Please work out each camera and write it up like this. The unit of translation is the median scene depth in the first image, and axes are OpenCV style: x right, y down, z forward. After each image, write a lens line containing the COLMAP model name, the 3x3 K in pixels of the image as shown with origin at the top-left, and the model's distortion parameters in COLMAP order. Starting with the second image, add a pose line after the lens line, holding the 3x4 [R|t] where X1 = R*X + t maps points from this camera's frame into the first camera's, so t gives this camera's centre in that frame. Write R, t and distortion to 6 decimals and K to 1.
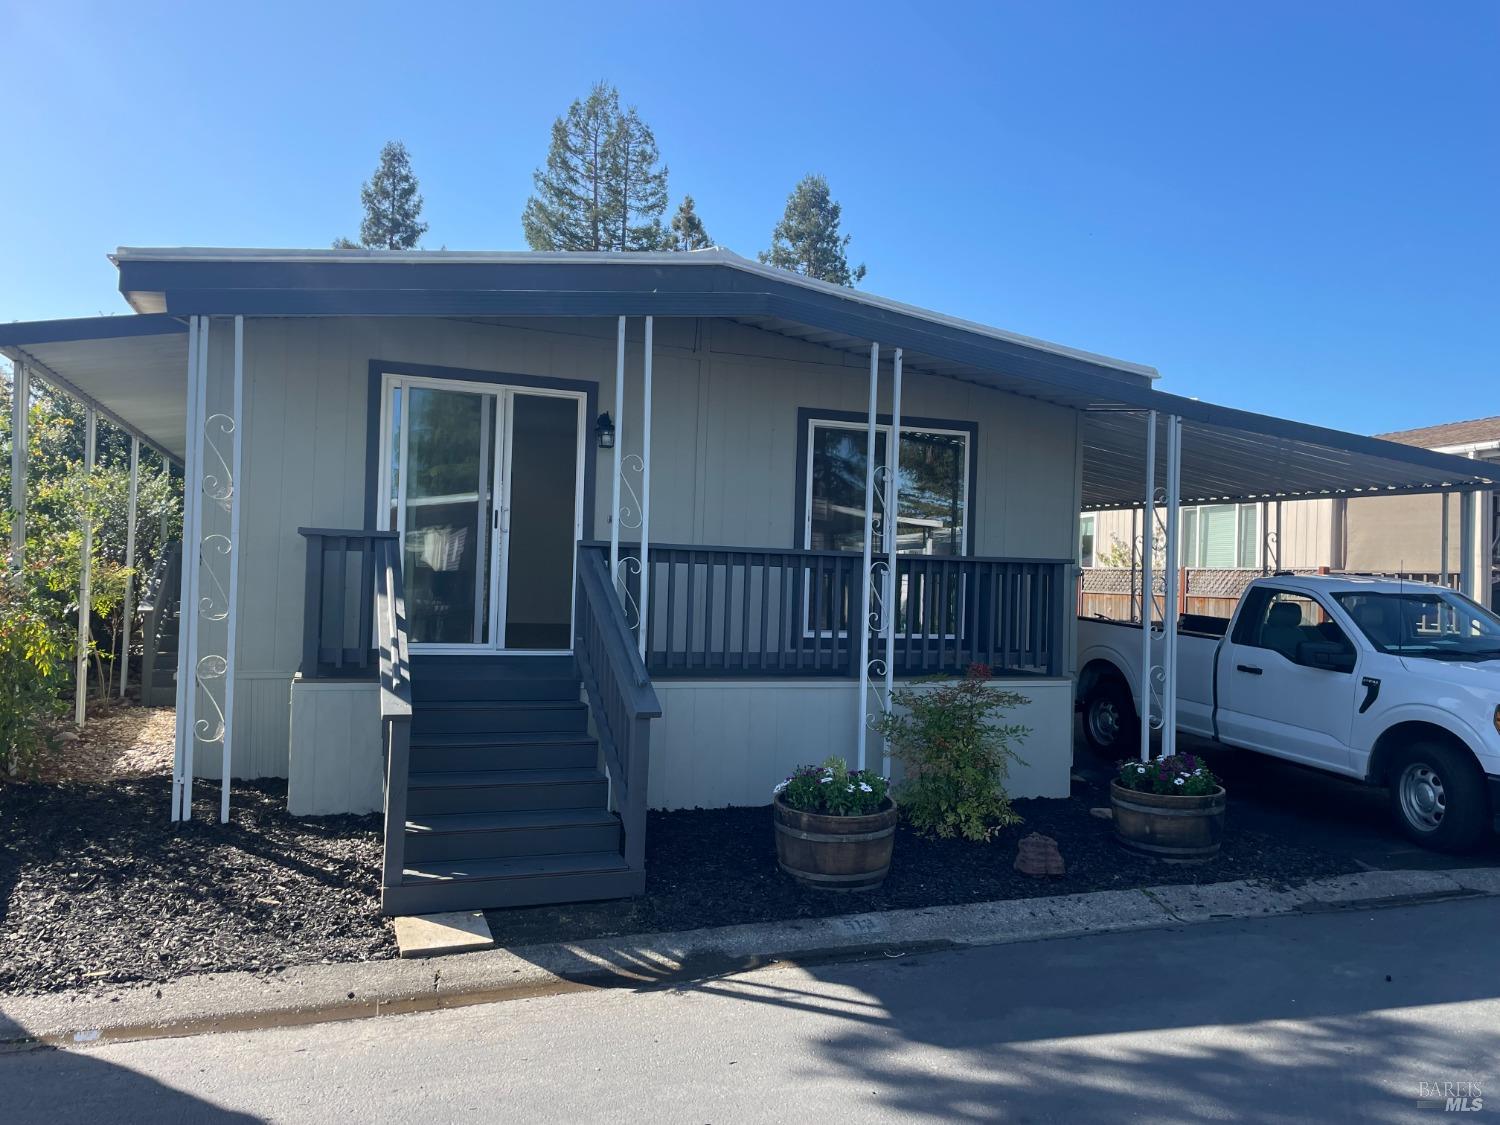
lens RADIAL K [[1121.3, 0, 752.0], [0, 1121.3, 550.2], [0, 0, 1]] dist [0.104486, -0.130765]
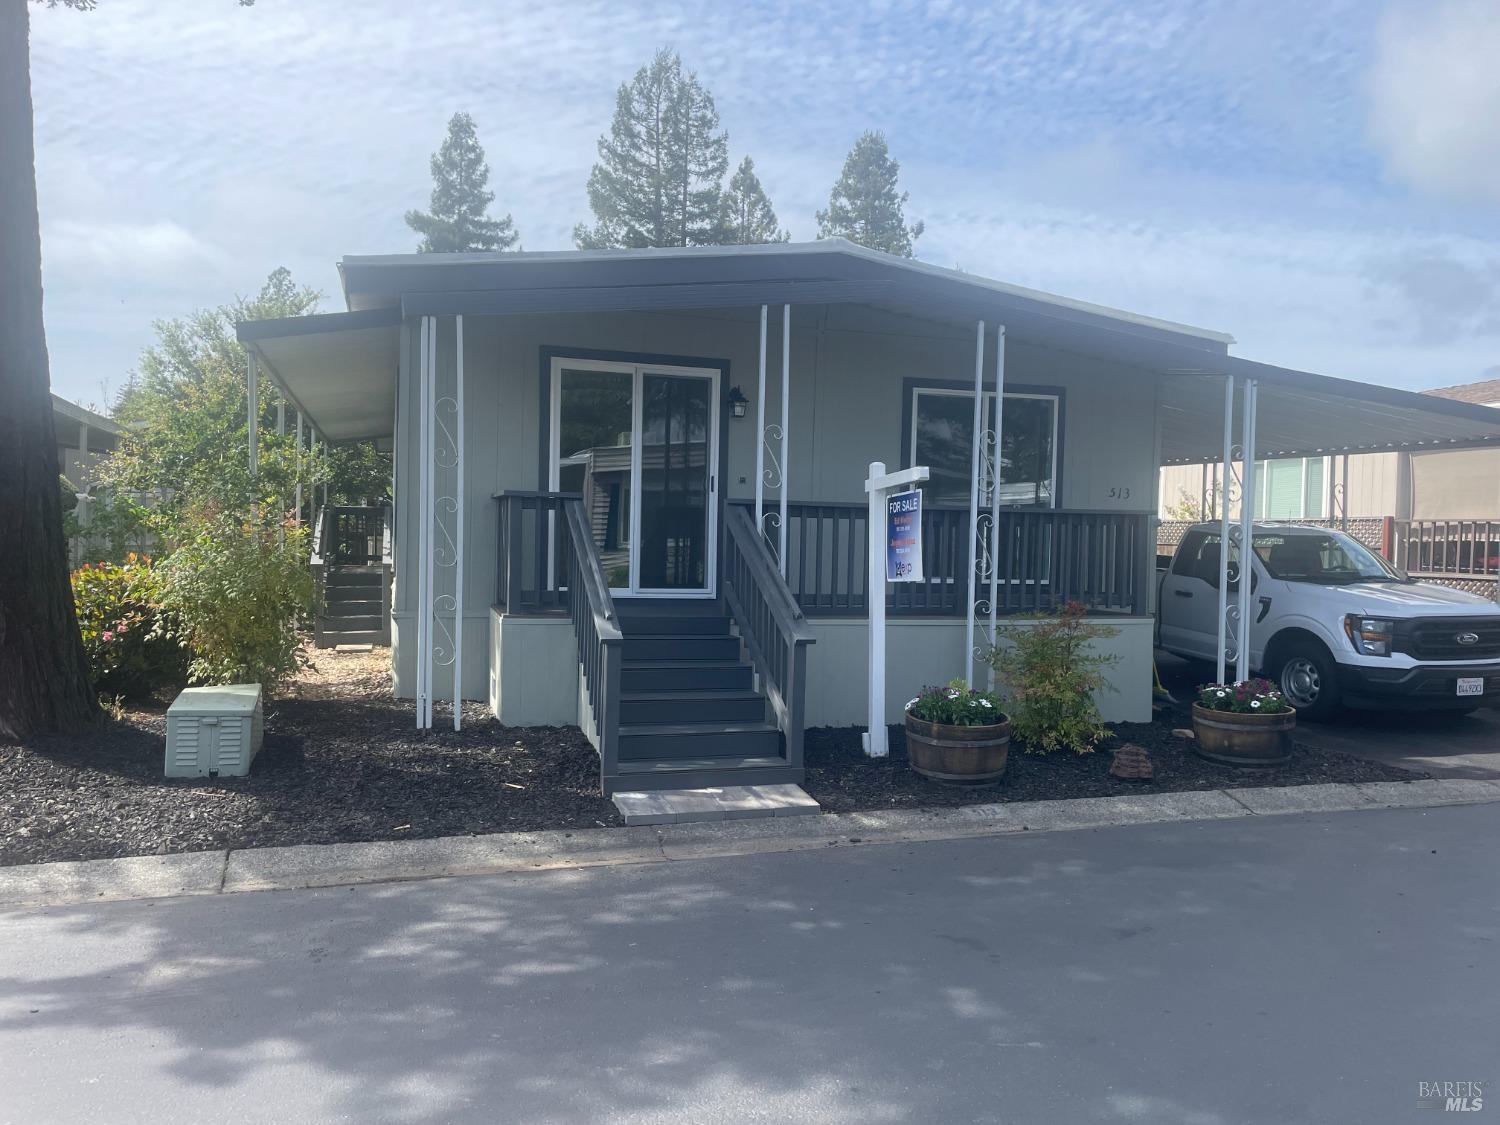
lens RADIAL K [[1121.3, 0, 752.0], [0, 1121.3, 550.2], [0, 0, 1]] dist [0.104486, -0.130765]
pose [[0.998865, -0.009896, -0.046589, -0.062350], [0.011533, 0.999321, 0.035000, 0.003464], [0.046211, -0.035498, 0.998301, -0.136712]]
